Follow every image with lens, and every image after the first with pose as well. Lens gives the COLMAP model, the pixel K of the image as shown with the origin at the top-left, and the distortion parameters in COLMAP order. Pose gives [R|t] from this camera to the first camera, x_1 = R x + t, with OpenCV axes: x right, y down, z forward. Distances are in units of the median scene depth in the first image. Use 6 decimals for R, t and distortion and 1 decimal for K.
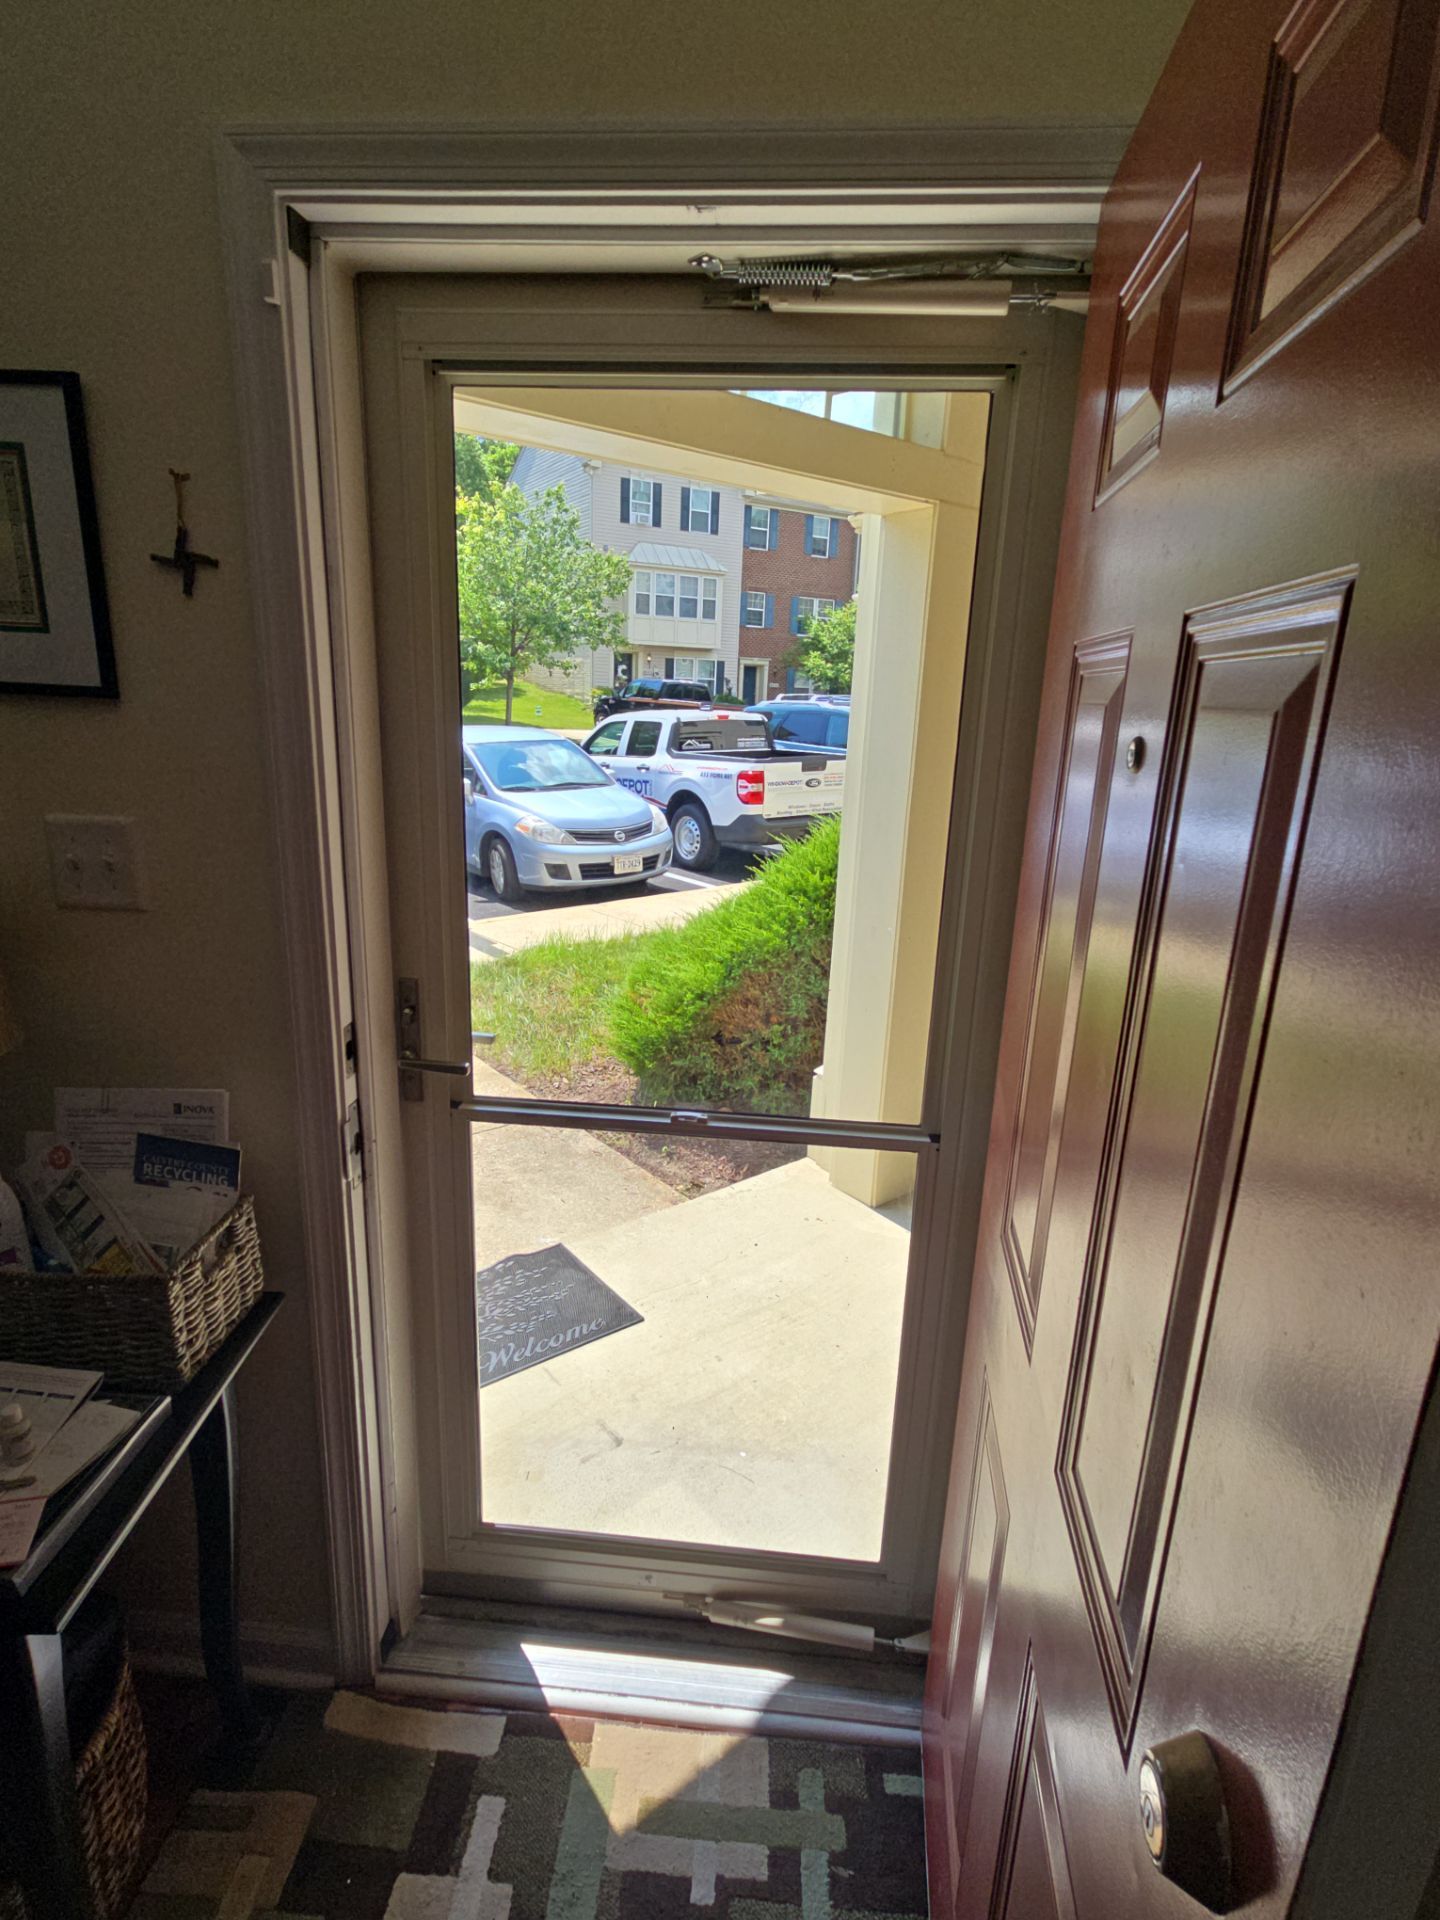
lens RADIAL K [[992.0, 0, 718.7], [0, 992.0, 953.2], [0, 0, 1]] dist [-0.016560, -0.000031]
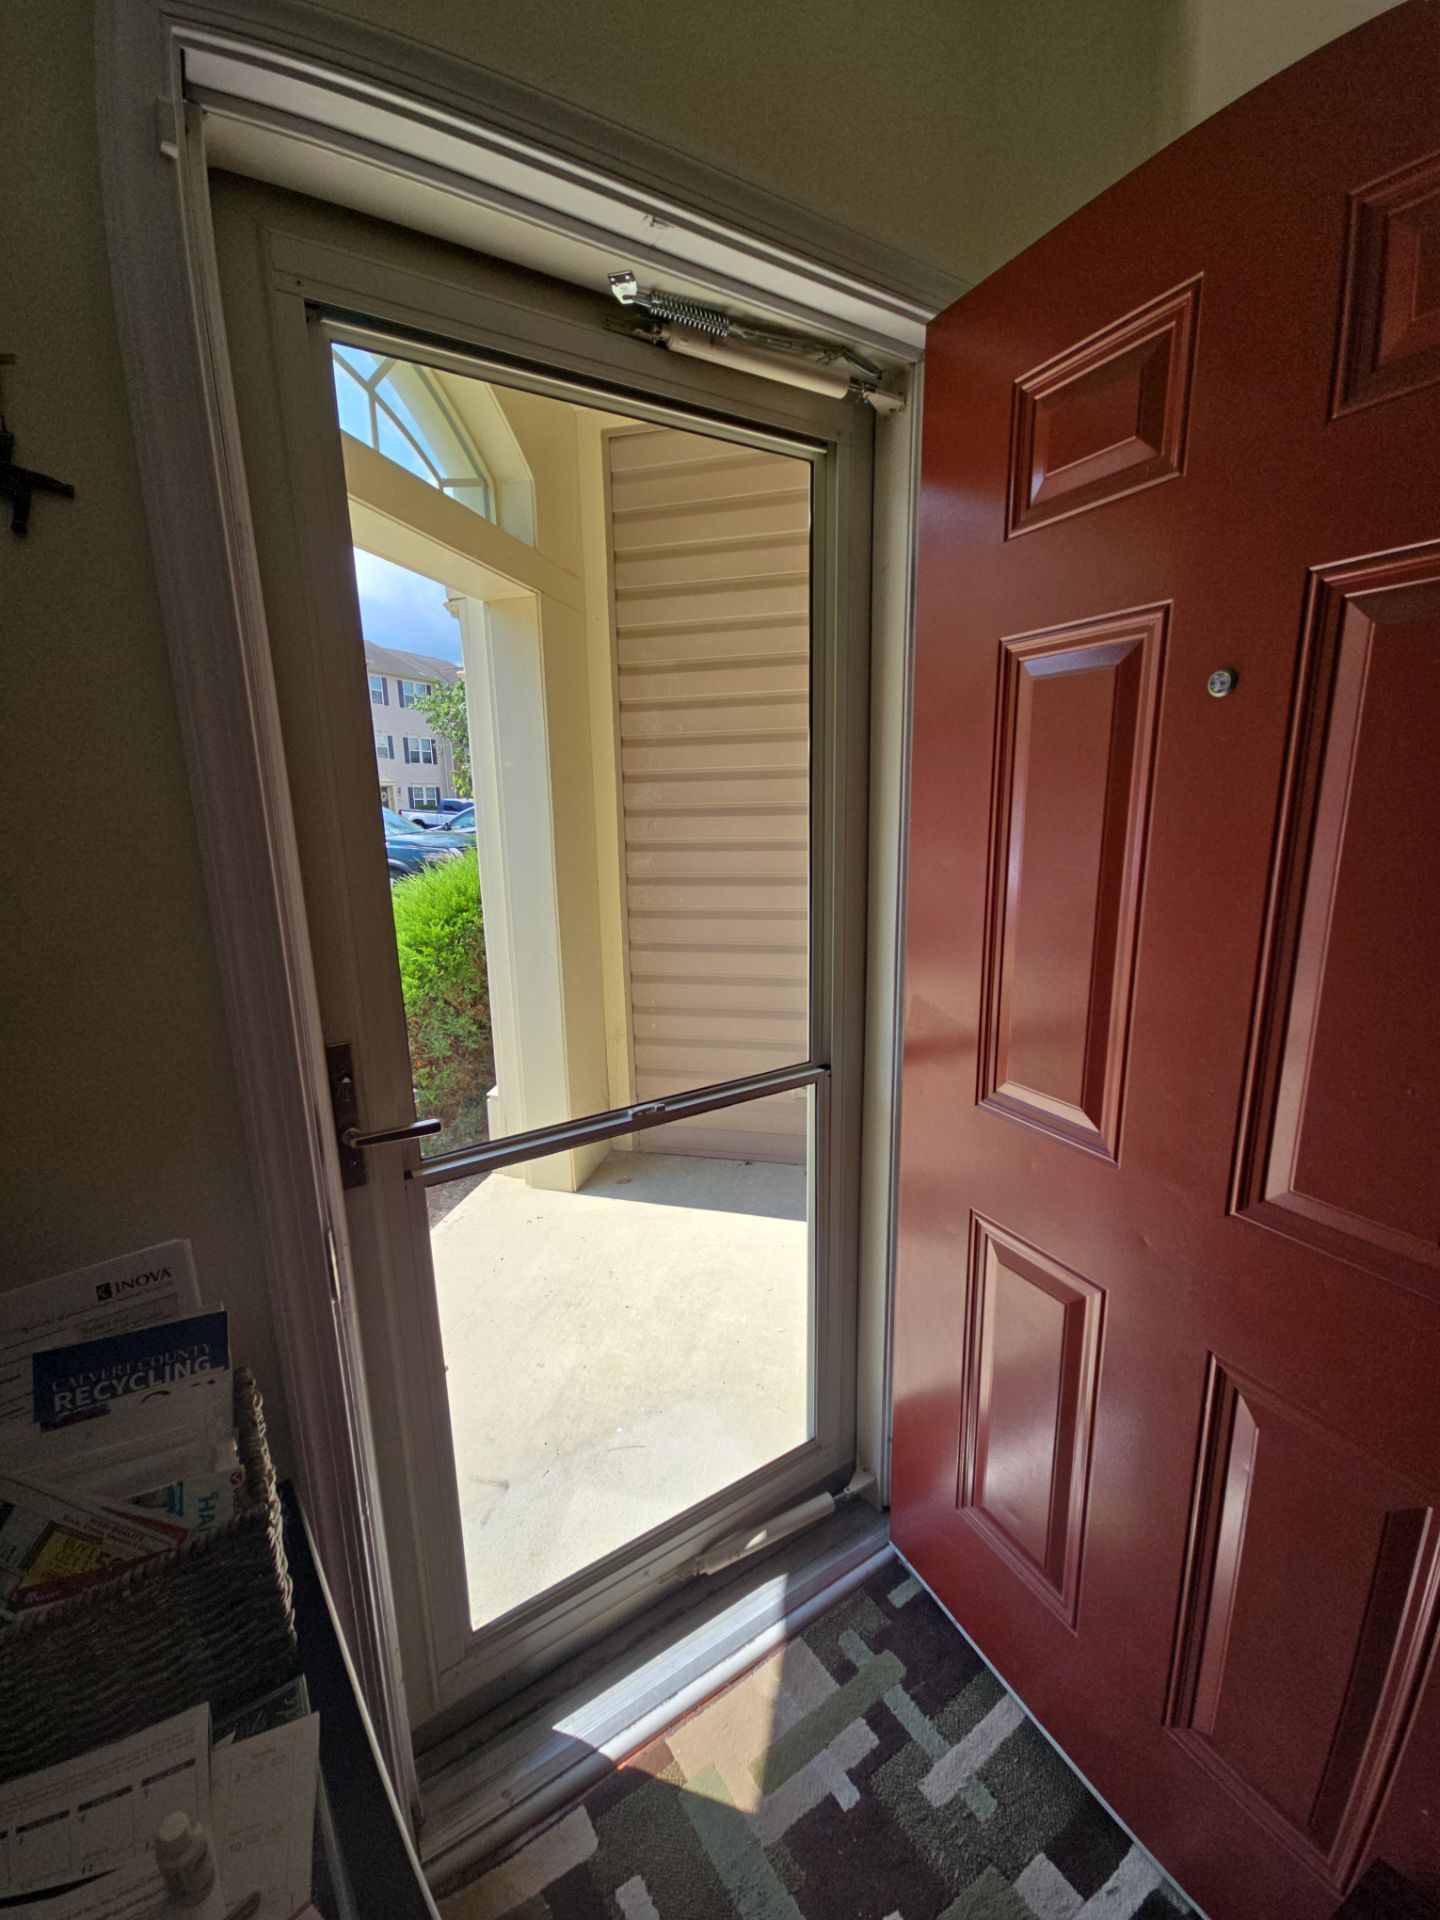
lens RADIAL K [[789.5, 0, 724.6], [0, 789.5, 959.7], [0, 0, 1]] dist [-0.002987, -0.002638]
pose [[0.790413, -0.177220, 0.586380, -0.424631], [0.202678, 0.978983, 0.022675, 0.007193], [-0.578074, 0.100924, 0.809719, 0.255432]]
